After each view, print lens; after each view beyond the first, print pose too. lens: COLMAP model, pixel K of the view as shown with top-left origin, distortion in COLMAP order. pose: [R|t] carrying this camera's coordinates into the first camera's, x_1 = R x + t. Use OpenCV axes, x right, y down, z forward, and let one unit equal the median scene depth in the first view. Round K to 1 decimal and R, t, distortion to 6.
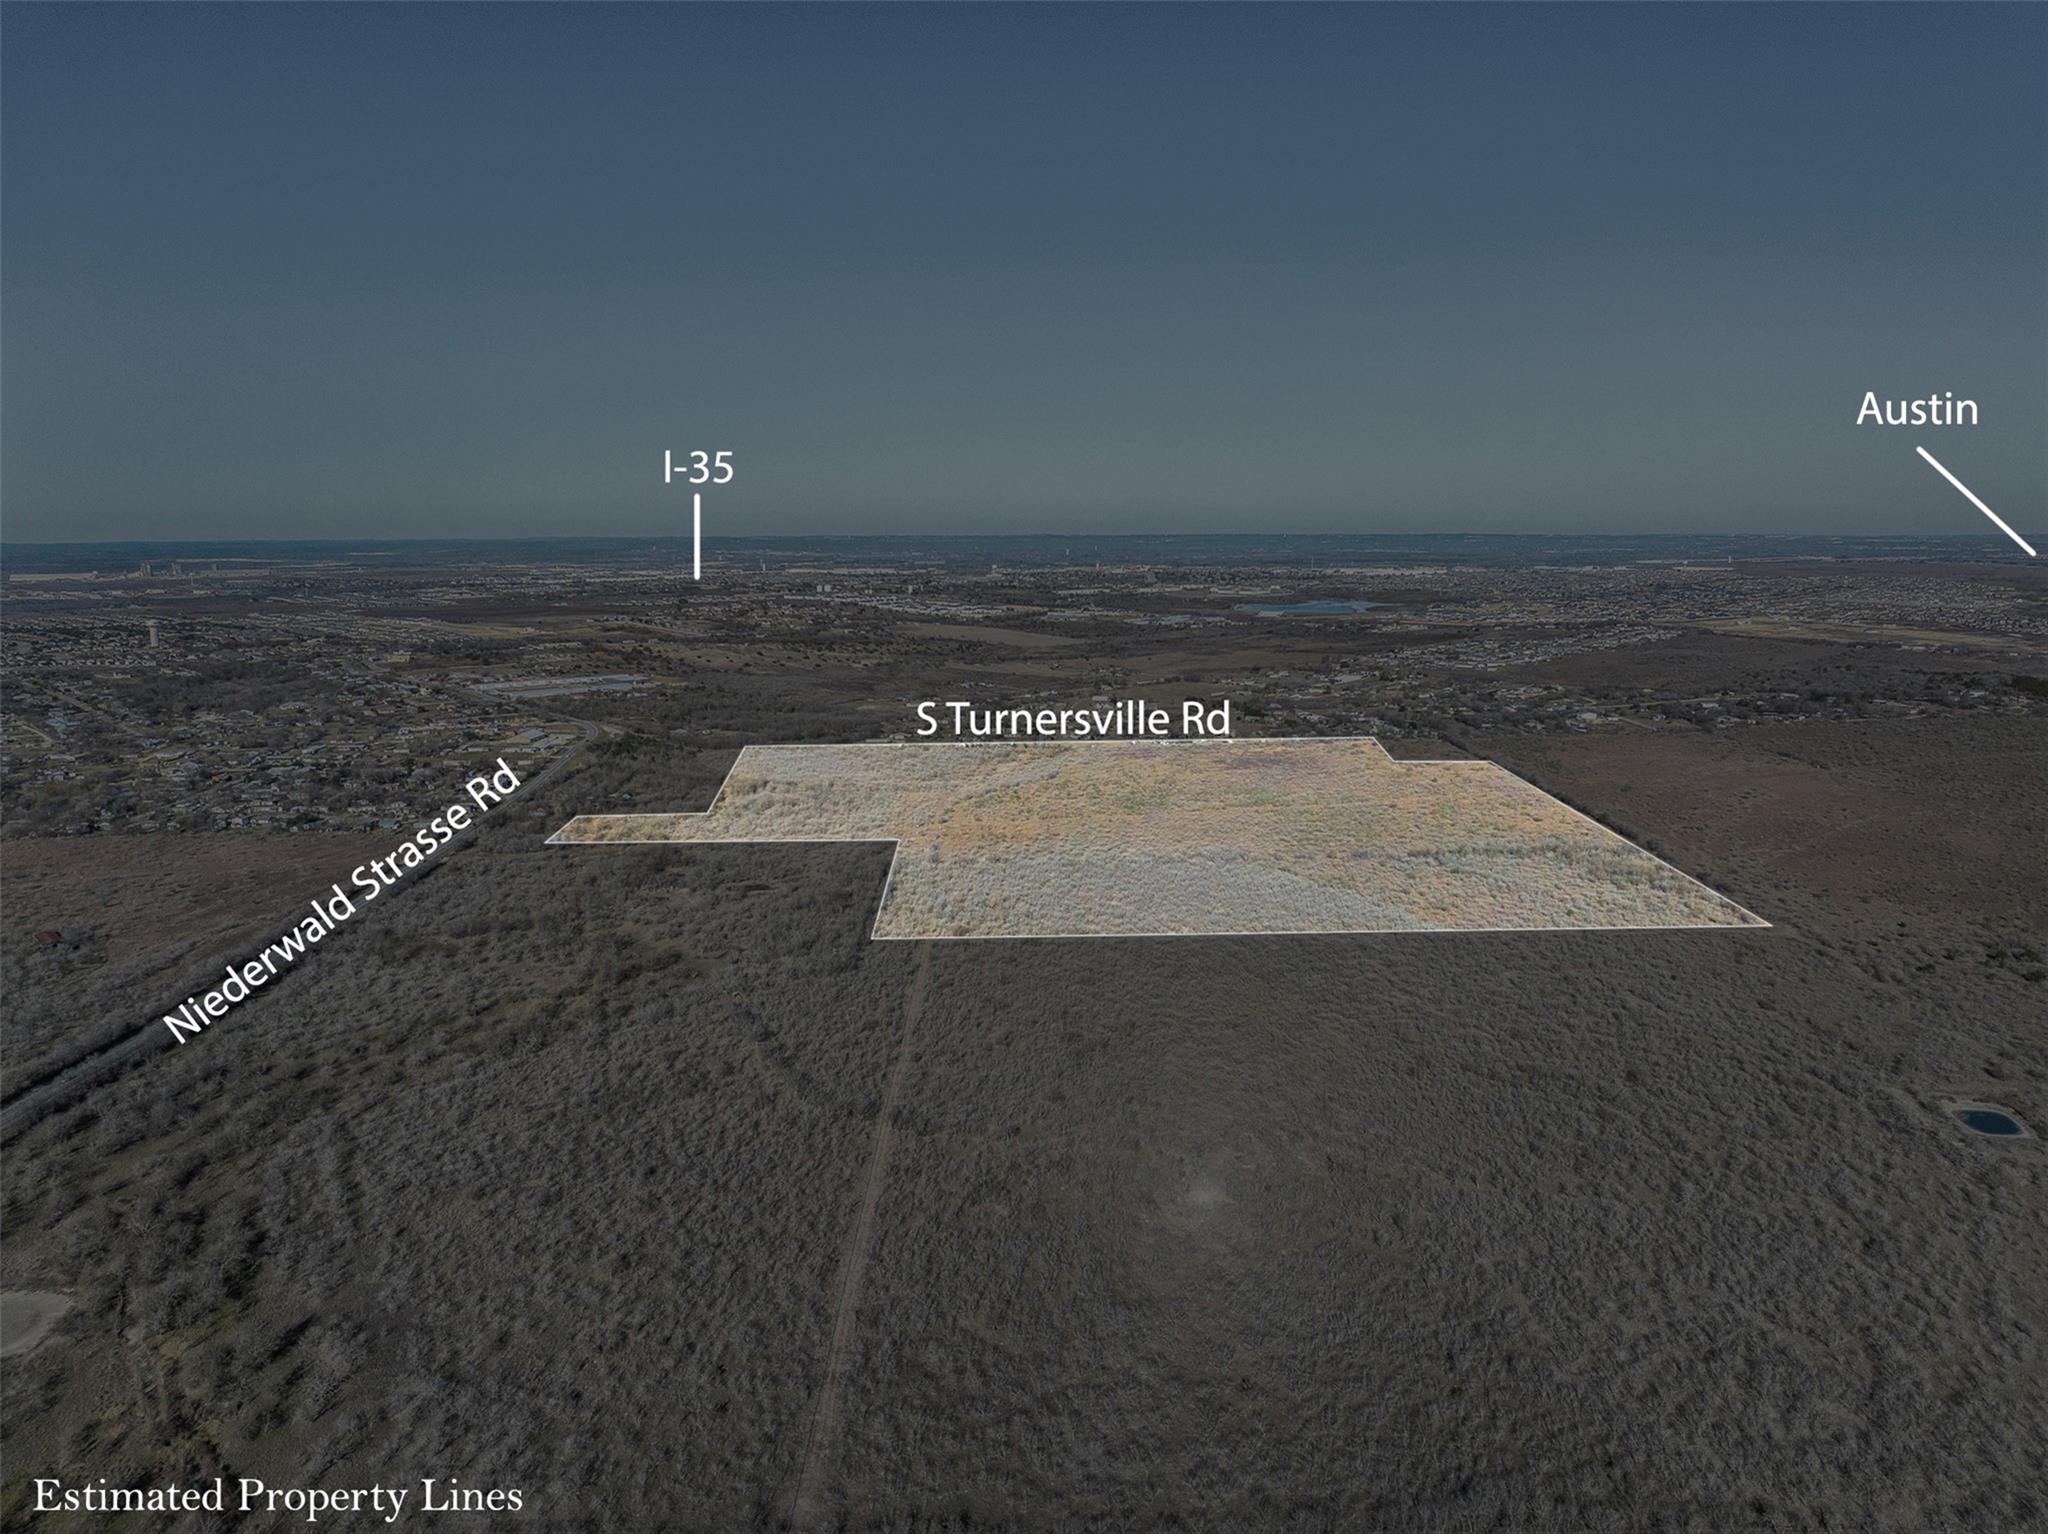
lens RADIAL K [[1420.8, 0, 1024.0], [0, 1420.8, 767.0], [0, 0, 1]] dist [-0.059644, 0.030939]
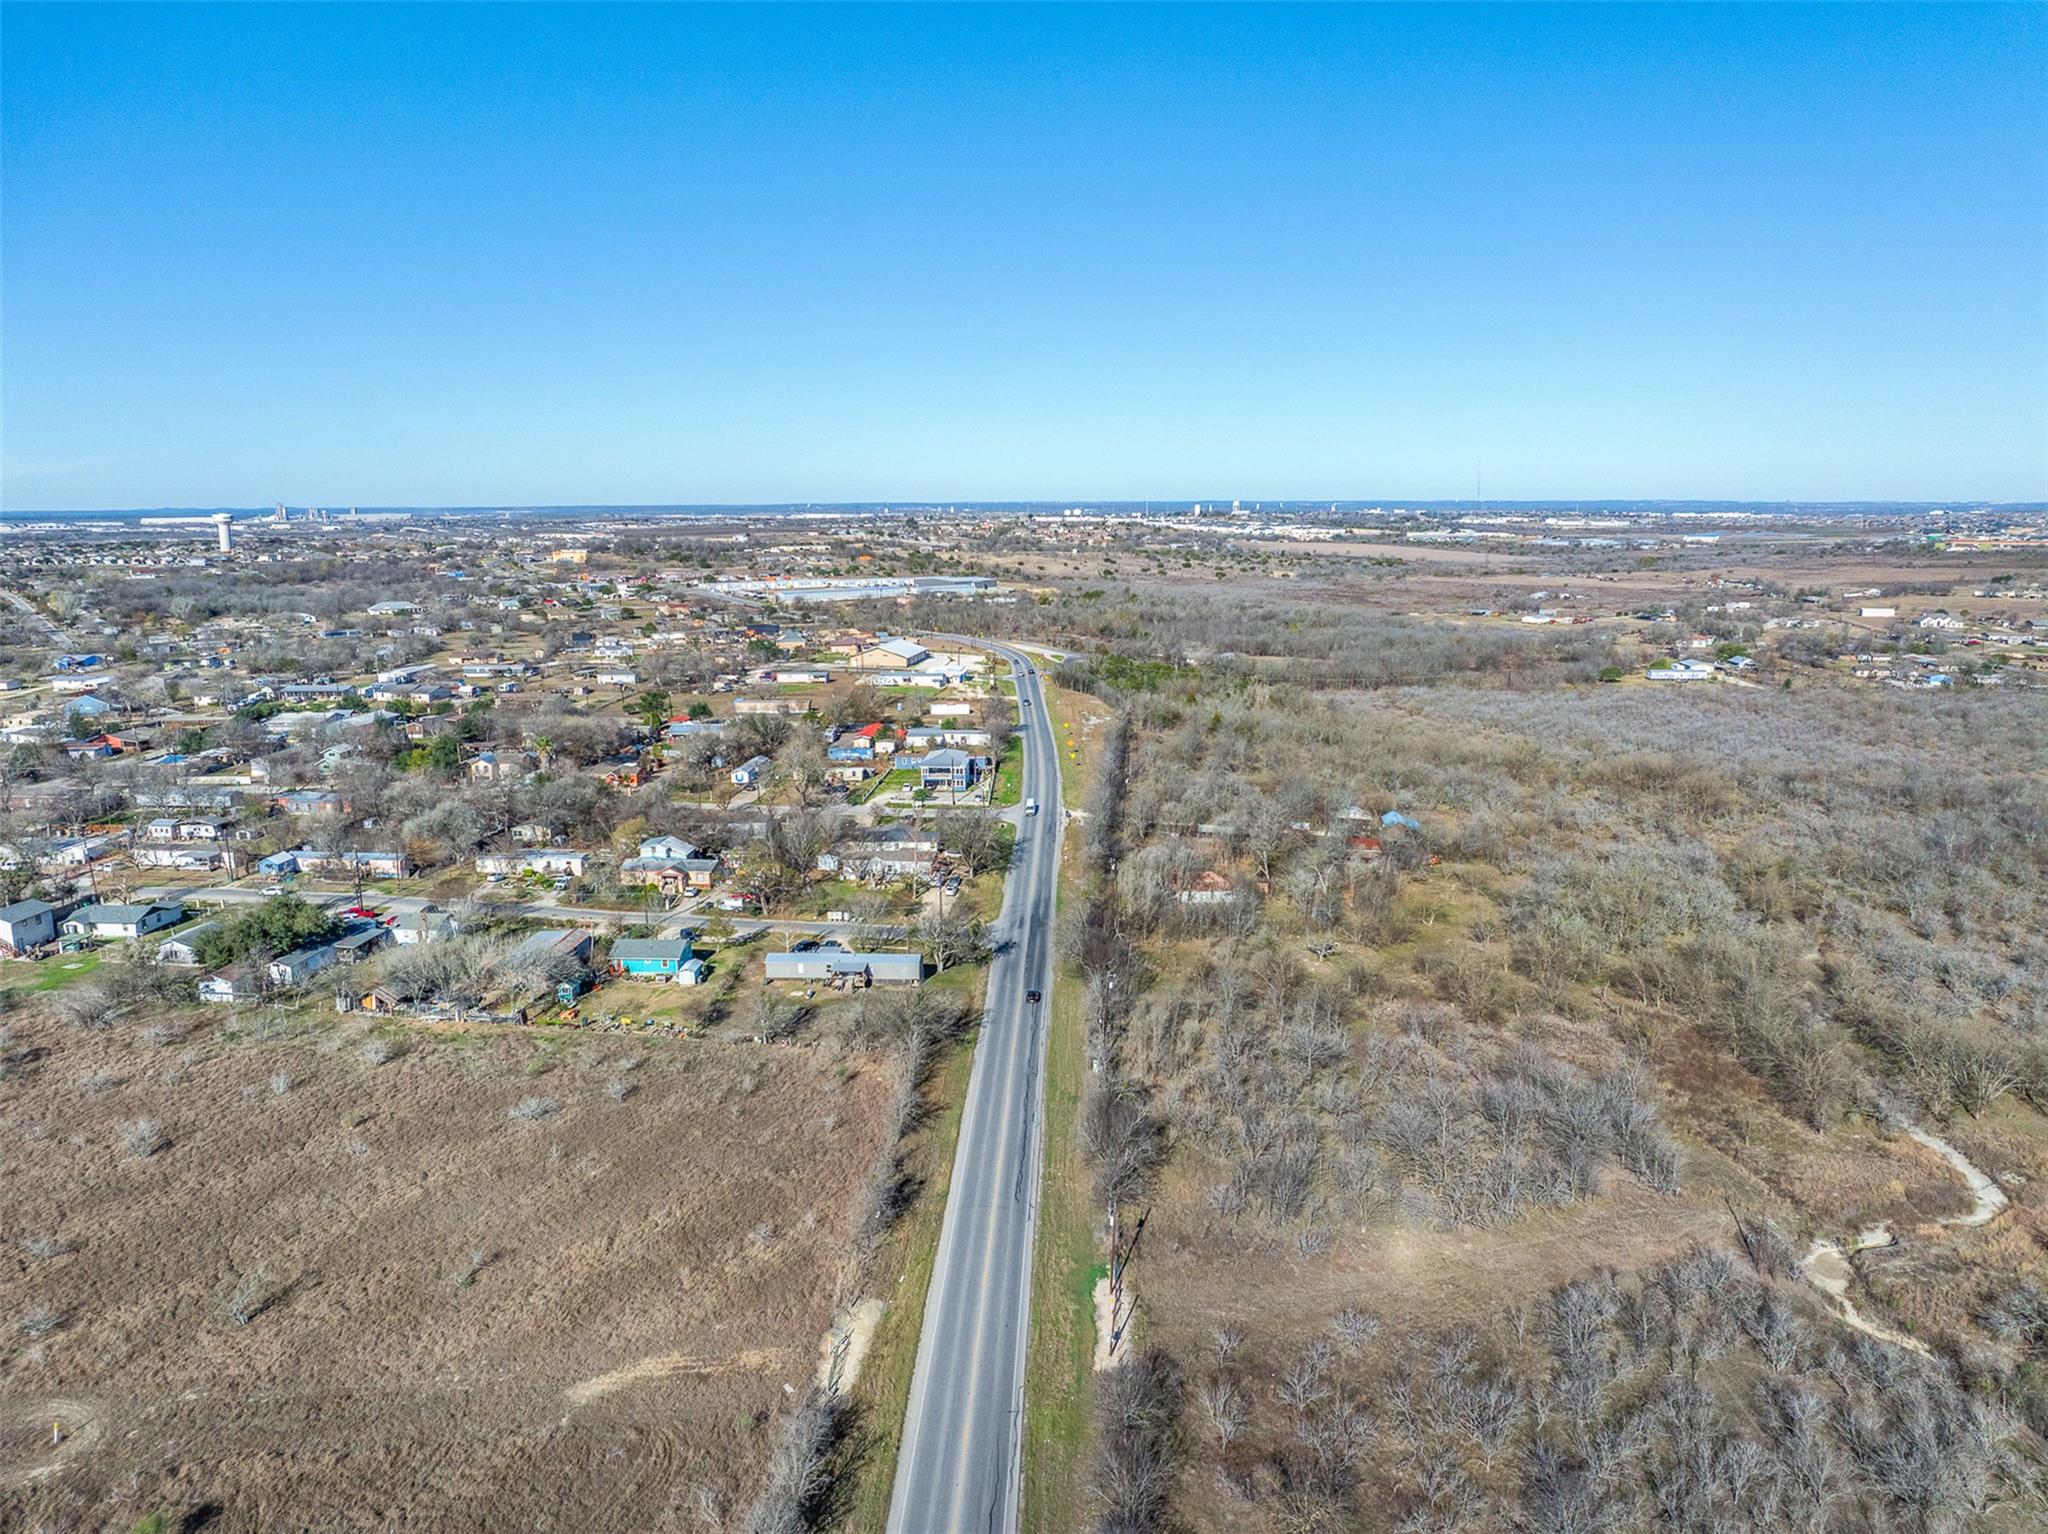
lens RADIAL K [[1420.8, 0, 1024.0], [0, 1420.8, 767.0], [0, 0, 1]] dist [-0.059644, 0.030939]
pose [[0.995972, 0.020352, -0.087324, -0.268025], [-0.018979, 0.999683, 0.016534, 0.004252], [0.087633, -0.014810, 0.996043, 0.559971]]
